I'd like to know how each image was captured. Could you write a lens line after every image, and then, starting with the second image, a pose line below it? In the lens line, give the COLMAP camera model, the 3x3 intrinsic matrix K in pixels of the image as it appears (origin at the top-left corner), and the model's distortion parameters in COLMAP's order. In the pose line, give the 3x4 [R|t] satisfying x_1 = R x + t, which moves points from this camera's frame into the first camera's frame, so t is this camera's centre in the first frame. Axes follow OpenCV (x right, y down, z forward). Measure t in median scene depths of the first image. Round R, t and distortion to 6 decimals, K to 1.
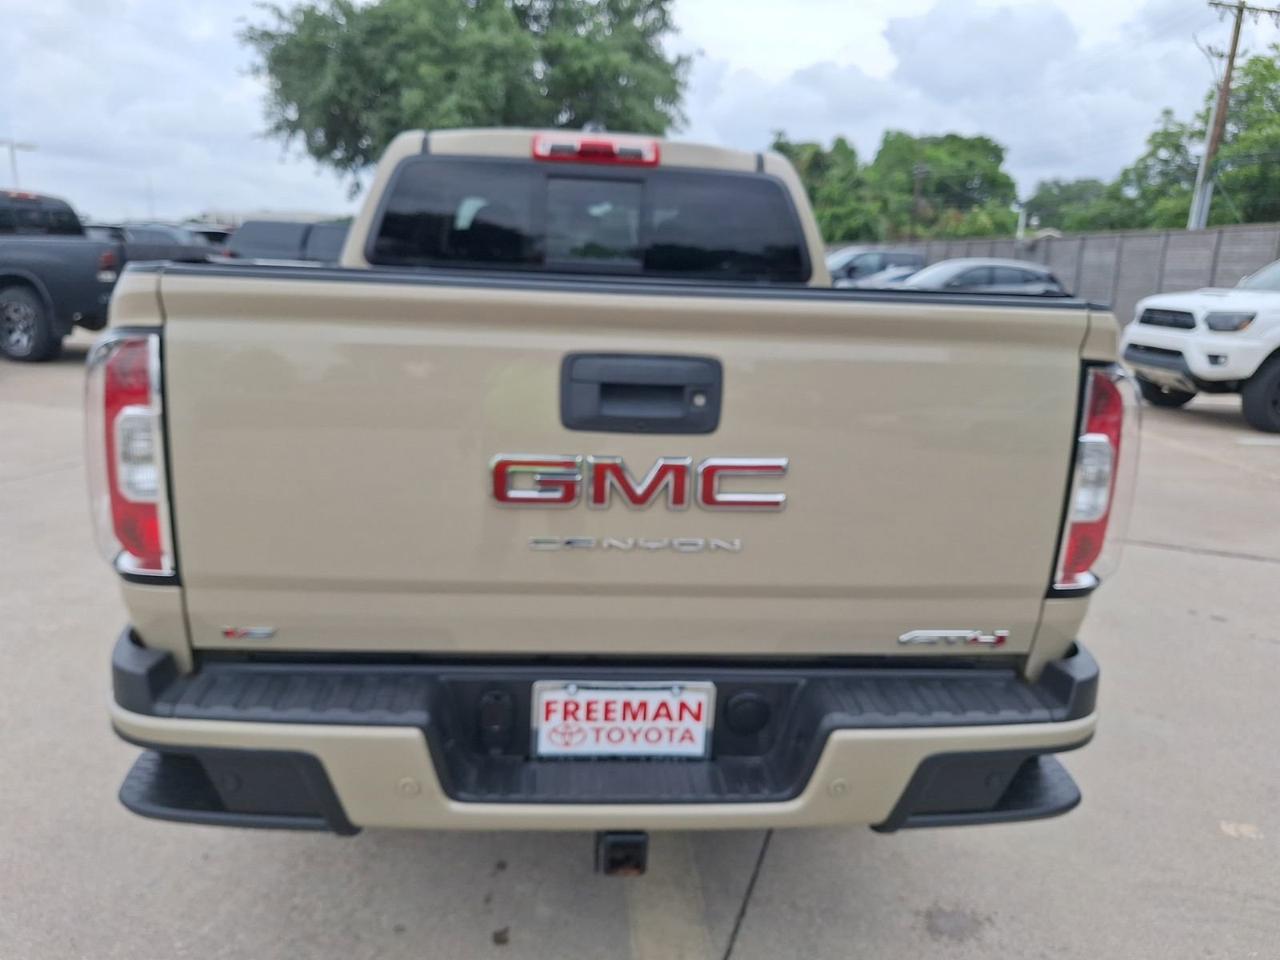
lens RADIAL K [[924.5, 0, 608.5], [0, 924.5, 473.8], [0, 0, 1]] dist [0.011319, -0.001089]
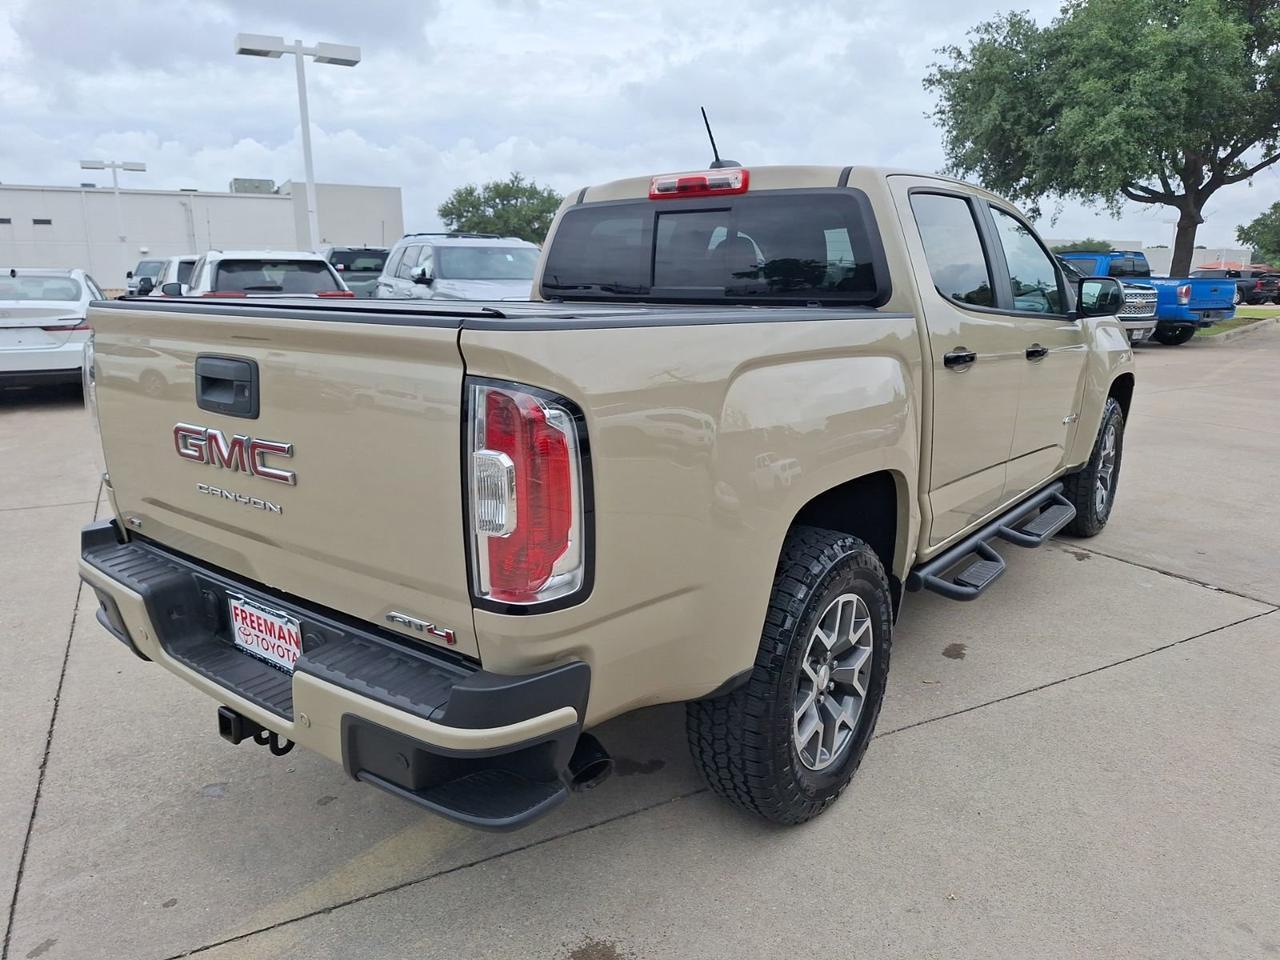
lens RADIAL K [[893.1, 0, 640.0], [0, 893.1, 480.0], [0, 0, 1]] dist [0.079773, -0.089924]
pose [[0.739800, 0.112196, -0.663407, 0.909470], [-0.126595, 0.991600, 0.026527, -0.039505], [0.660810, 0.064359, 0.747789, 0.268572]]
